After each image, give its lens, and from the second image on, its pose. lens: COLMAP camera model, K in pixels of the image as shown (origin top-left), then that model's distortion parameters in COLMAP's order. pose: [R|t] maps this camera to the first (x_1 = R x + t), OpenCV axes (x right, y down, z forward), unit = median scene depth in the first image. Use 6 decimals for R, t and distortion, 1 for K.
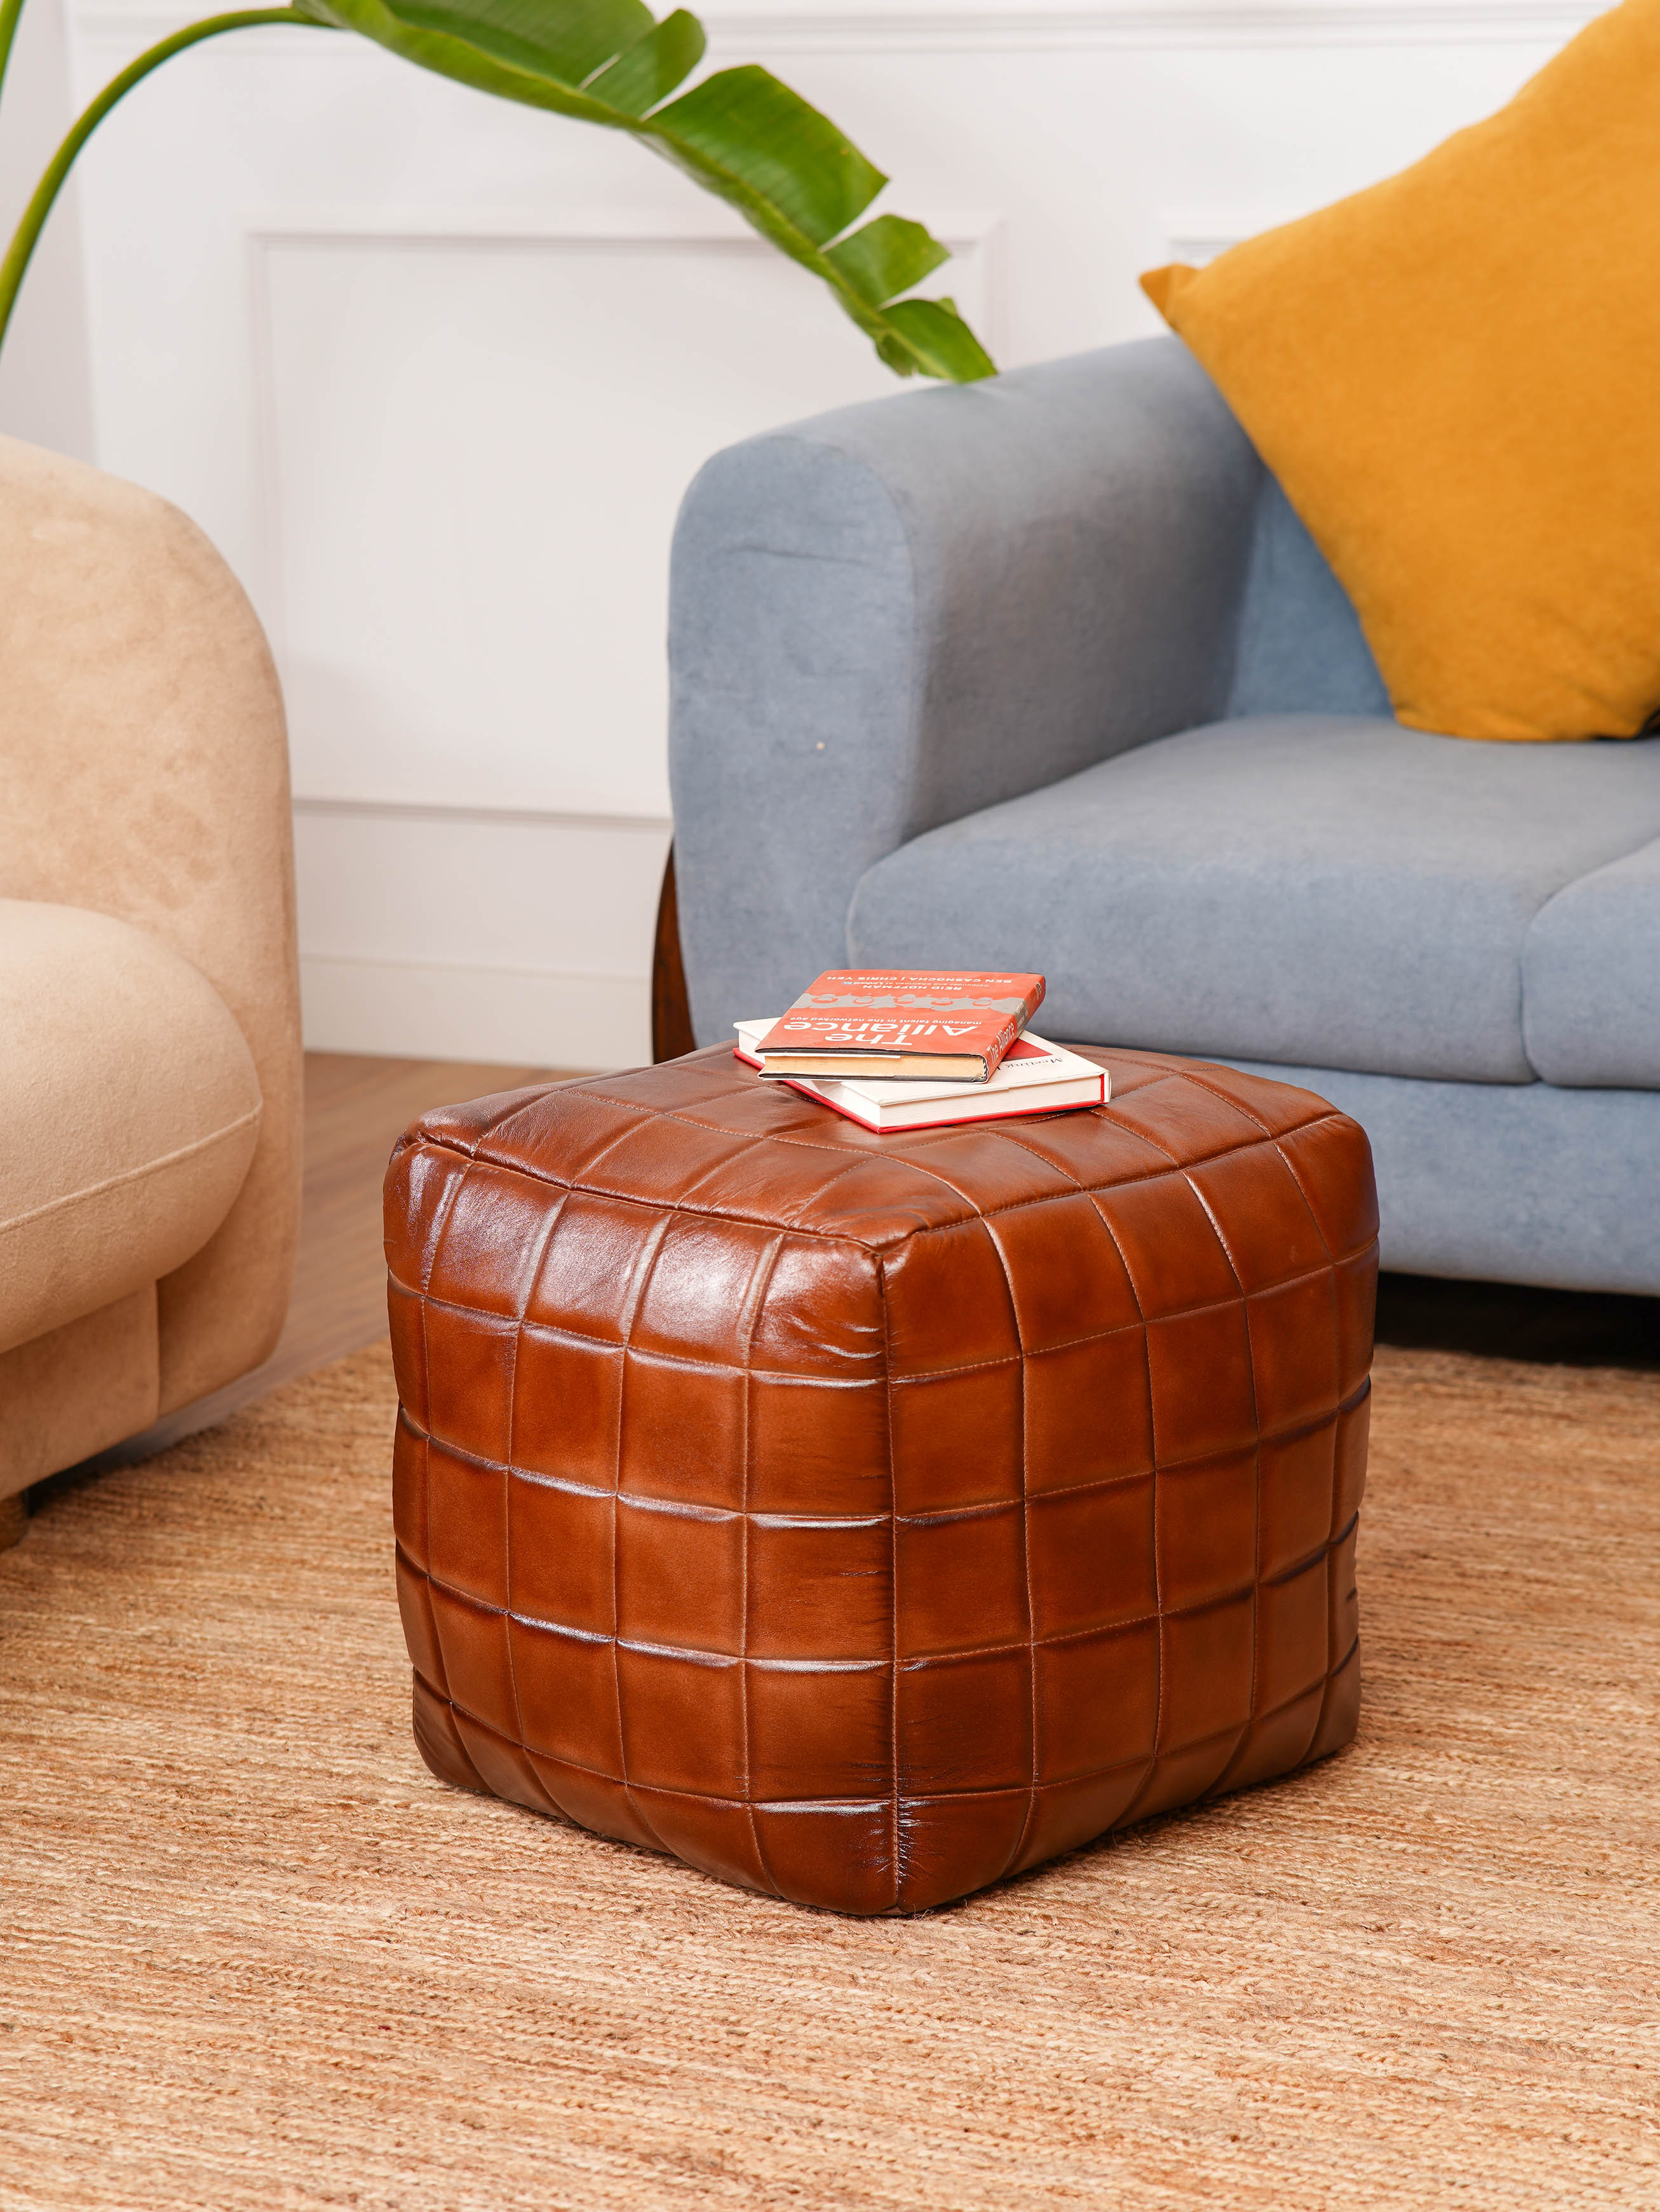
lens RADIAL K [[6105.0, 0, 811.1], [0, 6105.0, 1082.5], [0, 0, 1]] dist [0.524278, 0.000000]
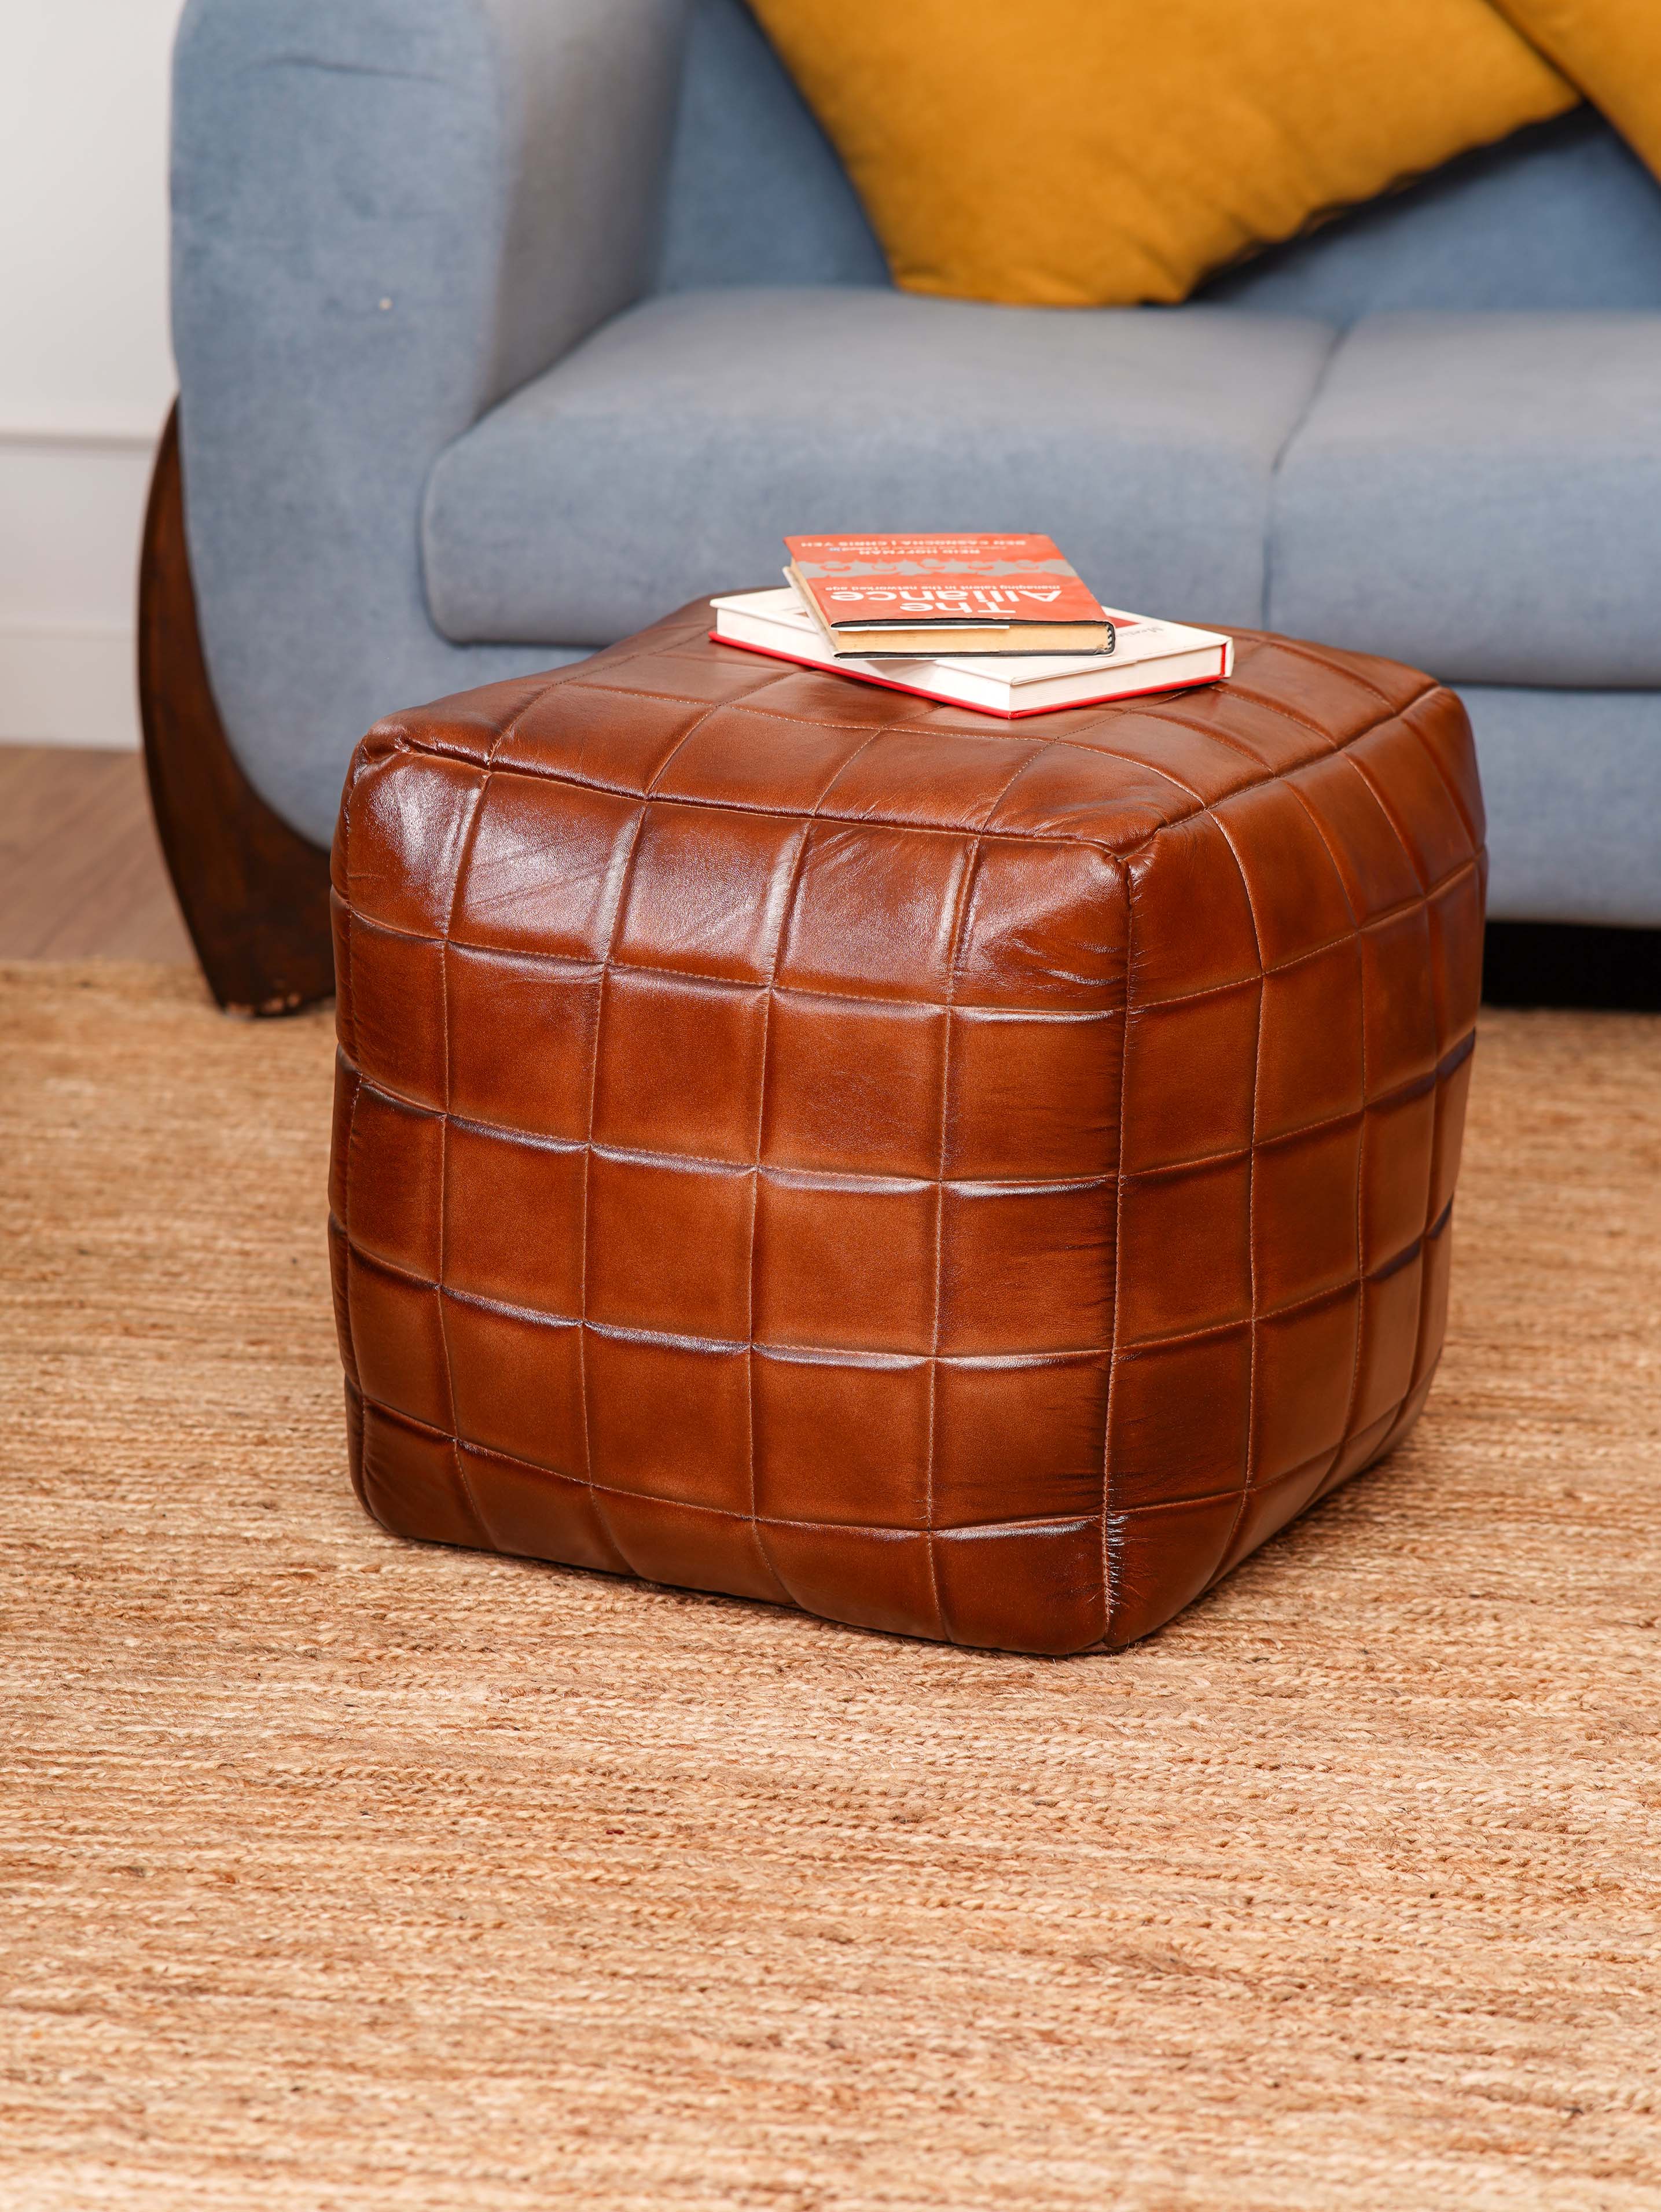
lens RADIAL K [[6106.5, 0, 829.7], [0, 6106.5, 1097.3], [0, 0, 1]] dist [0.524278, 0.000000]
pose [[0.946987, -0.047727, 0.317706, -0.275976], [0.033627, 0.998197, 0.049721, 0.017343], [-0.319506, -0.036402, 0.946885, 0.223622]]
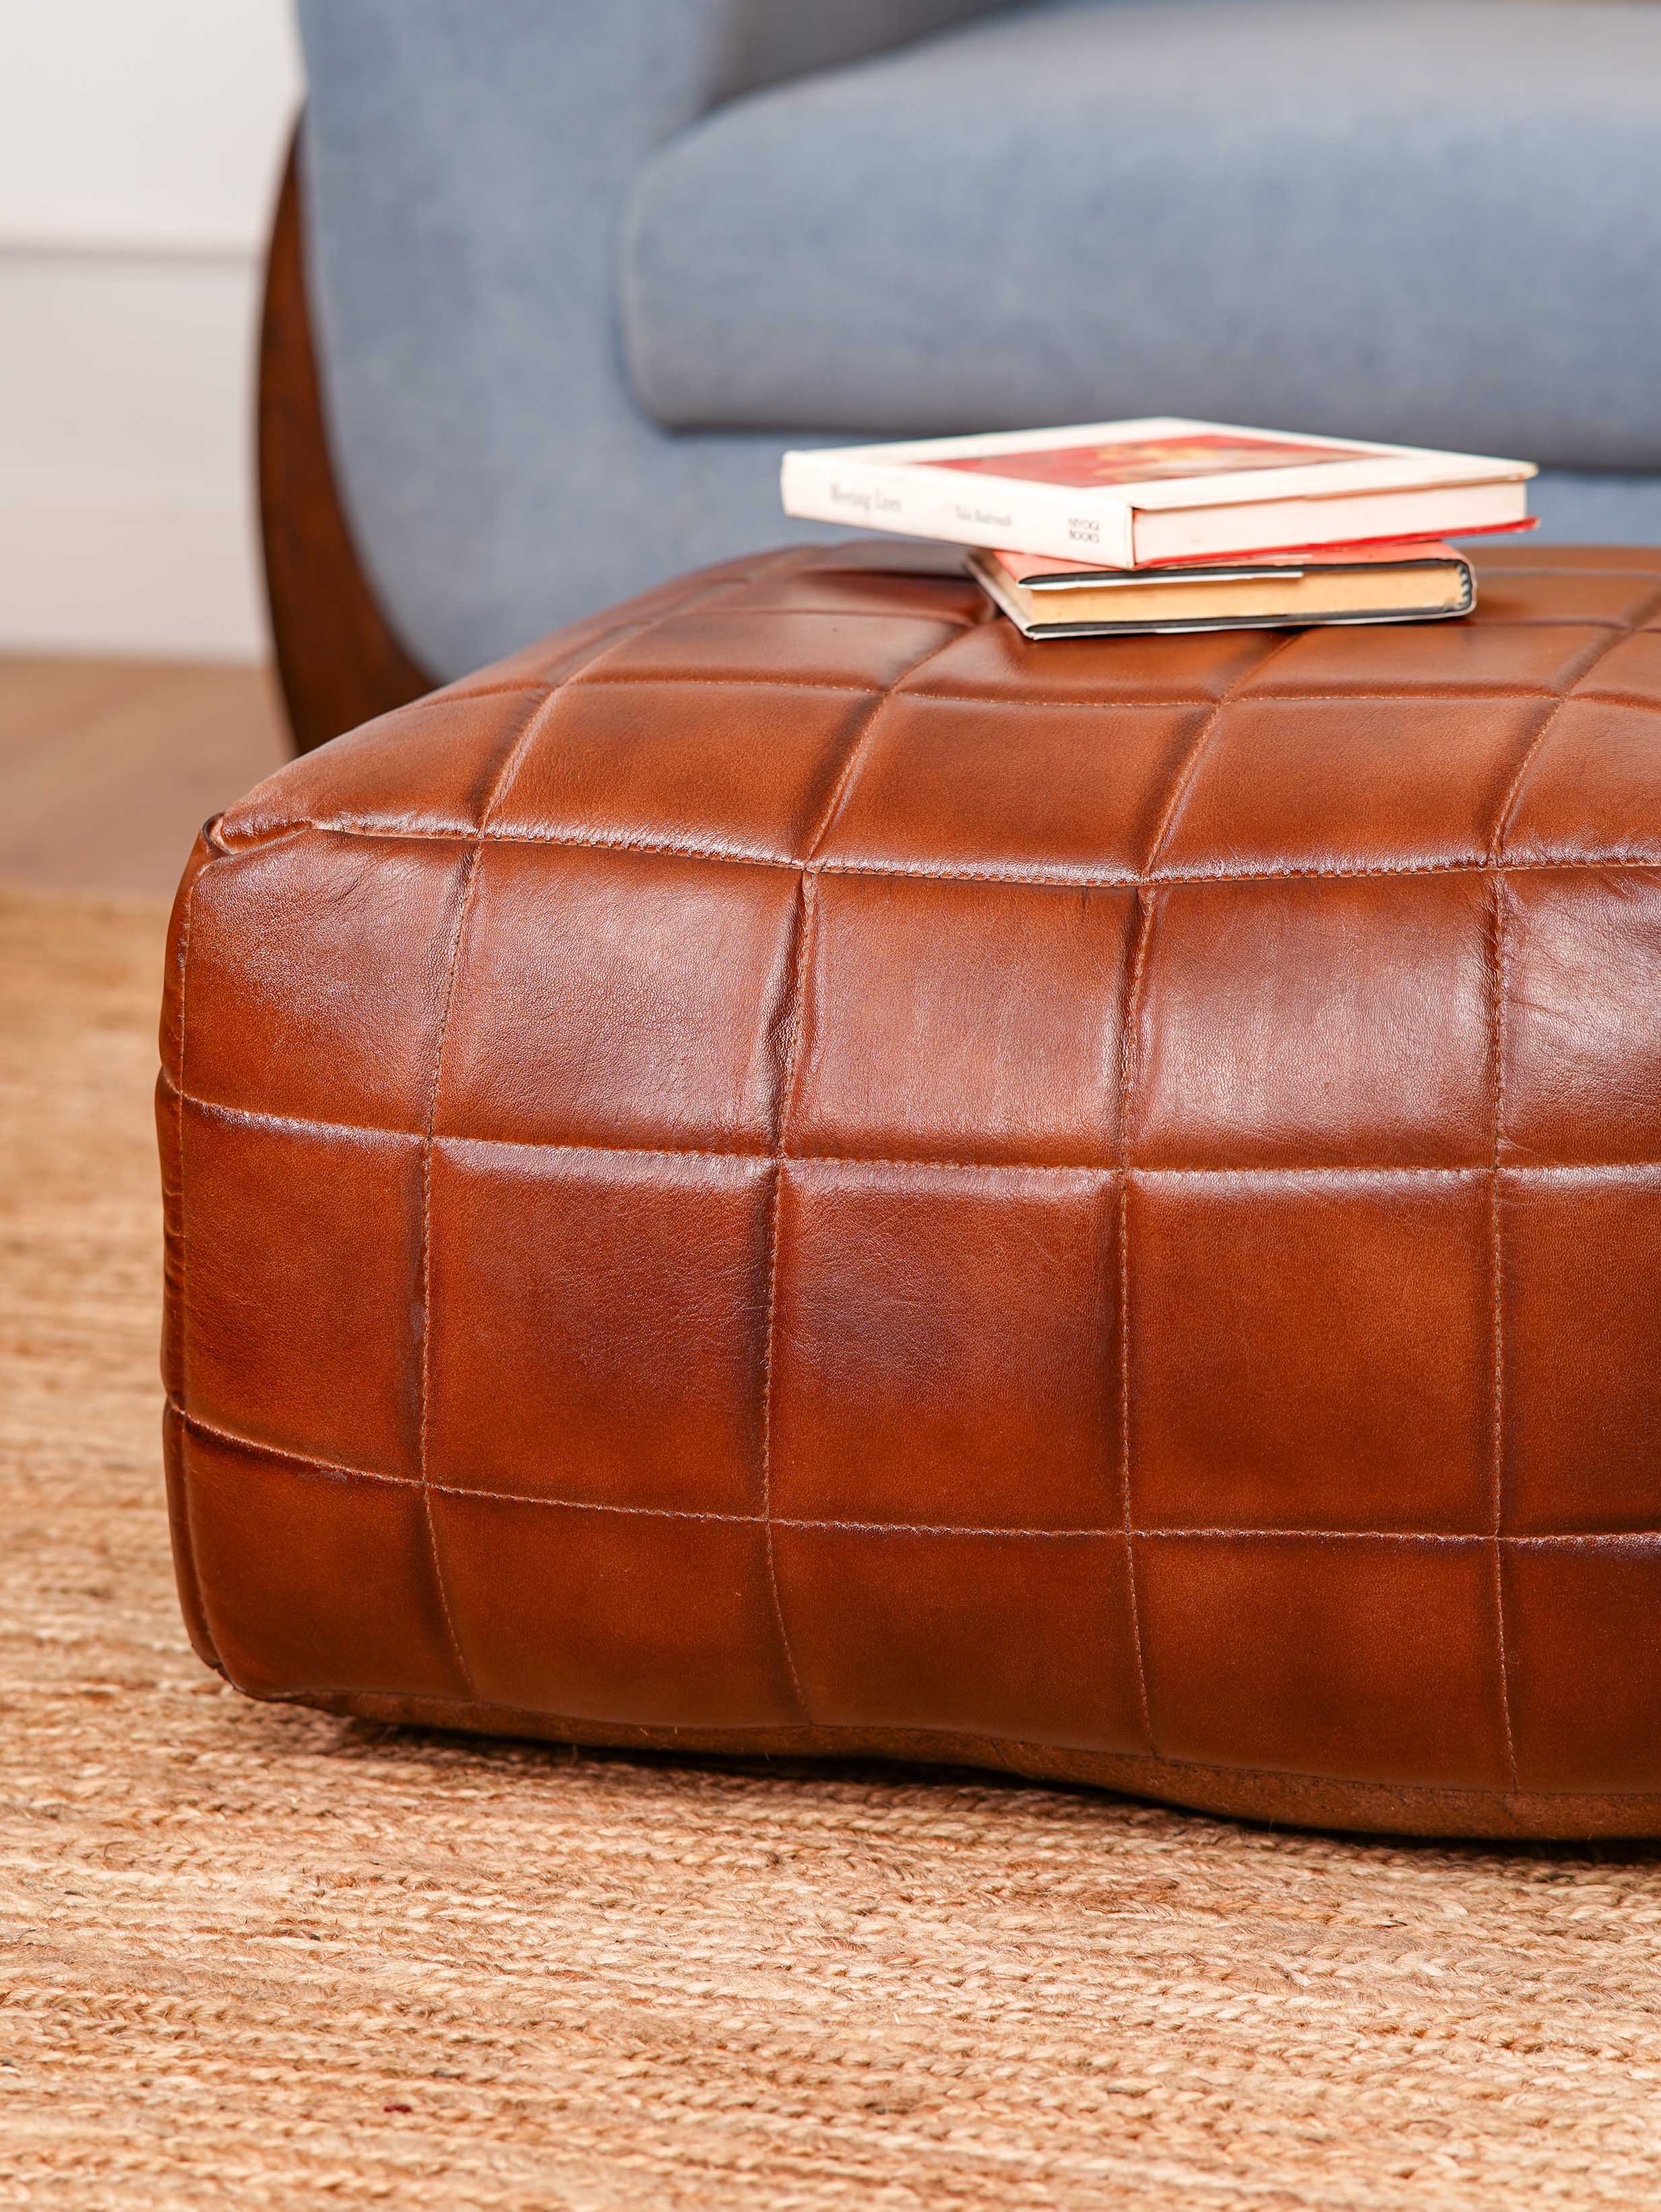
lens RADIAL K [[6782.2, 0, 803.3], [0, 6782.2, 1031.3], [0, 0, 1]] dist [0.595025, 0.000000]
pose [[0.983423, -0.015498, 0.180665, -0.126559], [0.015602, 0.999878, 0.000848, 0.064294], [-0.180656, 0.001985, 0.983544, 0.436058]]
